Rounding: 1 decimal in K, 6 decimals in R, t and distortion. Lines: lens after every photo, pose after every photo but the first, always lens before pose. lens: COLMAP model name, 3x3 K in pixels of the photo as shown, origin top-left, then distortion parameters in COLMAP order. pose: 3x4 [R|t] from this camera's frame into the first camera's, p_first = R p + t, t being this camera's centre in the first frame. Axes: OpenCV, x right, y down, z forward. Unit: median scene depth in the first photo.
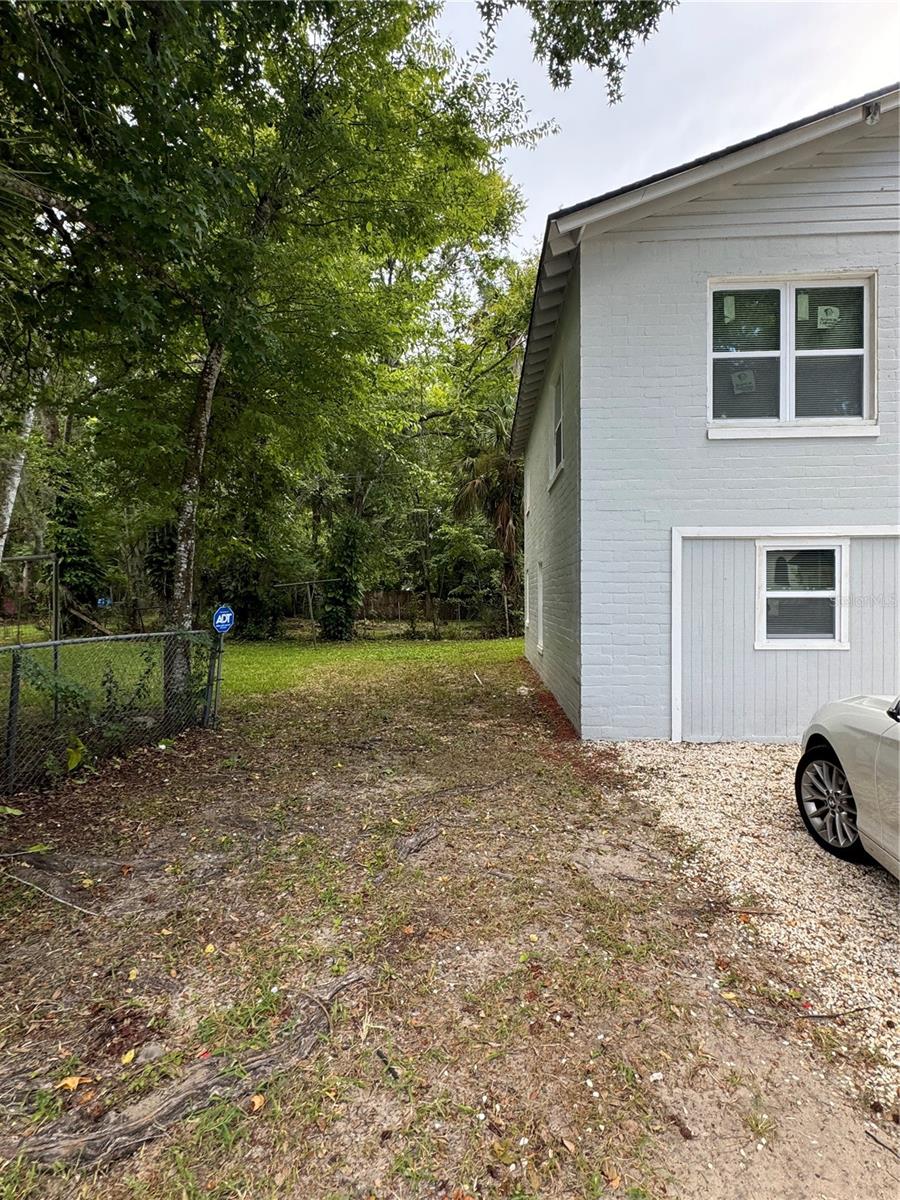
lens RADIAL K [[610.2, 0, 450.0], [0, 610.2, 600.0], [0, 0, 1]] dist [-0.001738, 0.000329]
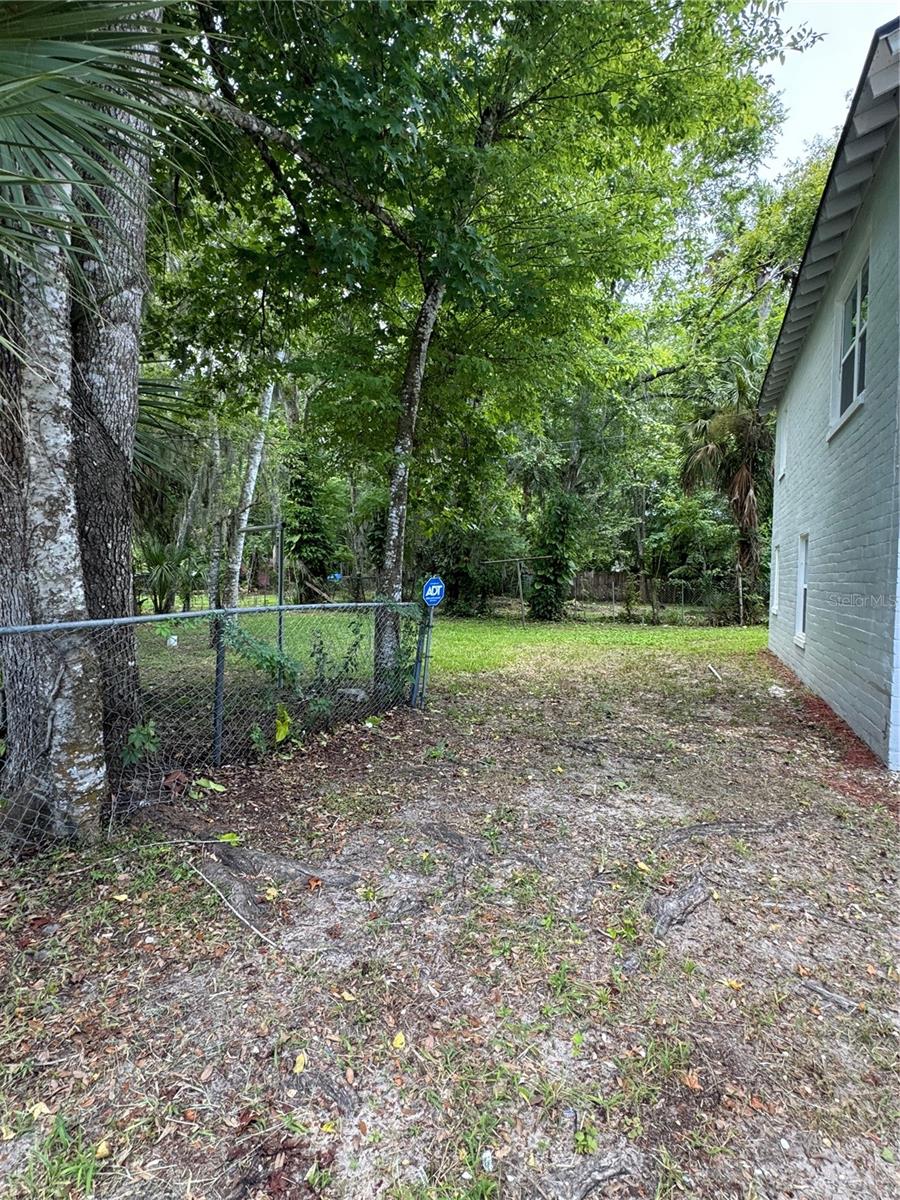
lens RADIAL K [[610.2, 0, 450.0], [0, 610.2, 600.0], [0, 0, 1]] dist [-0.001738, 0.000329]
pose [[0.944570, 0.032114, -0.326734, -0.050522], [-0.021859, 0.999148, 0.035009, 0.012460], [0.327580, -0.025927, 0.944468, 0.149248]]
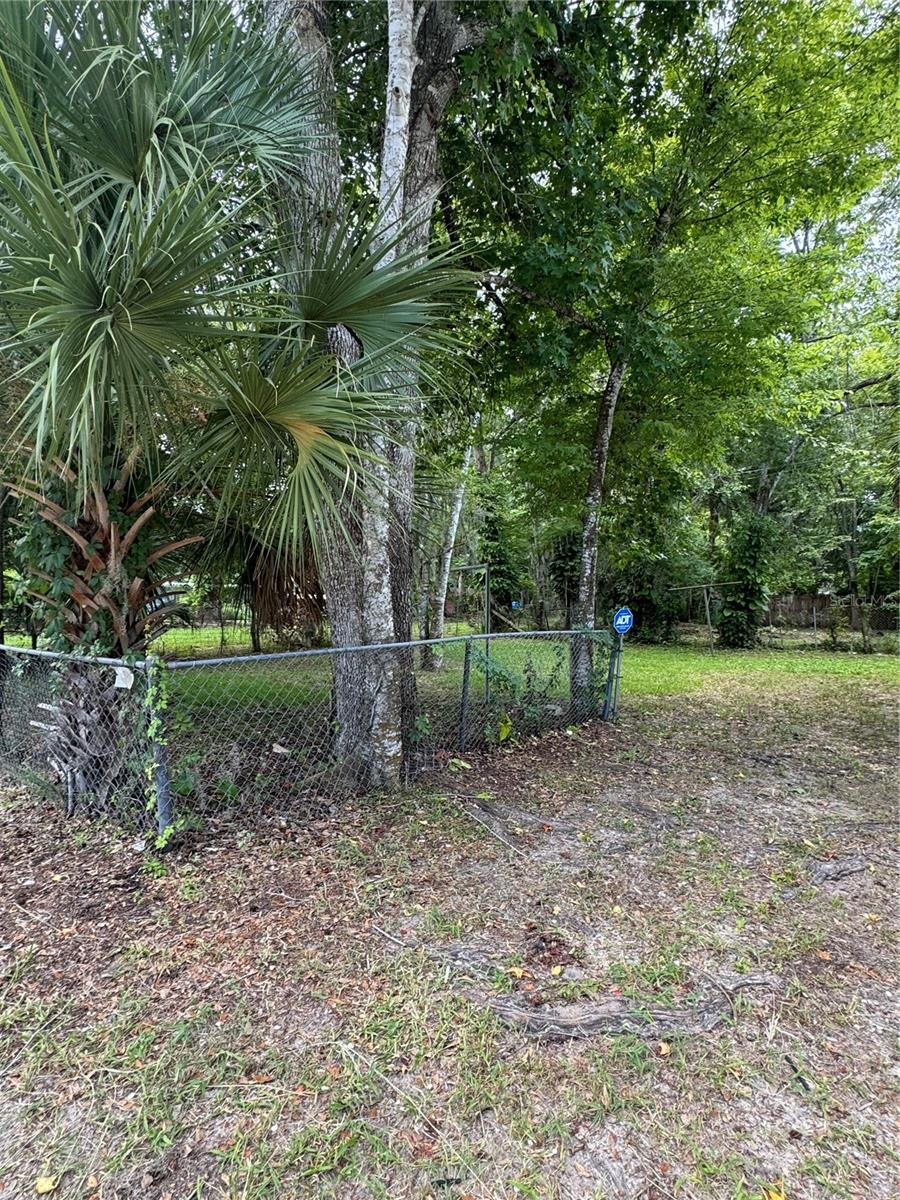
lens RADIAL K [[610.7, 0, 449.8], [0, 610.7, 602.5], [0, 0, 1]] dist [-0.002149, 0.000915]
pose [[0.812466, 0.006220, -0.582975, 0.003487], [-0.007859, 0.999969, -0.000284, 0.002935], [0.582956, 0.004812, 0.812490, -0.041396]]
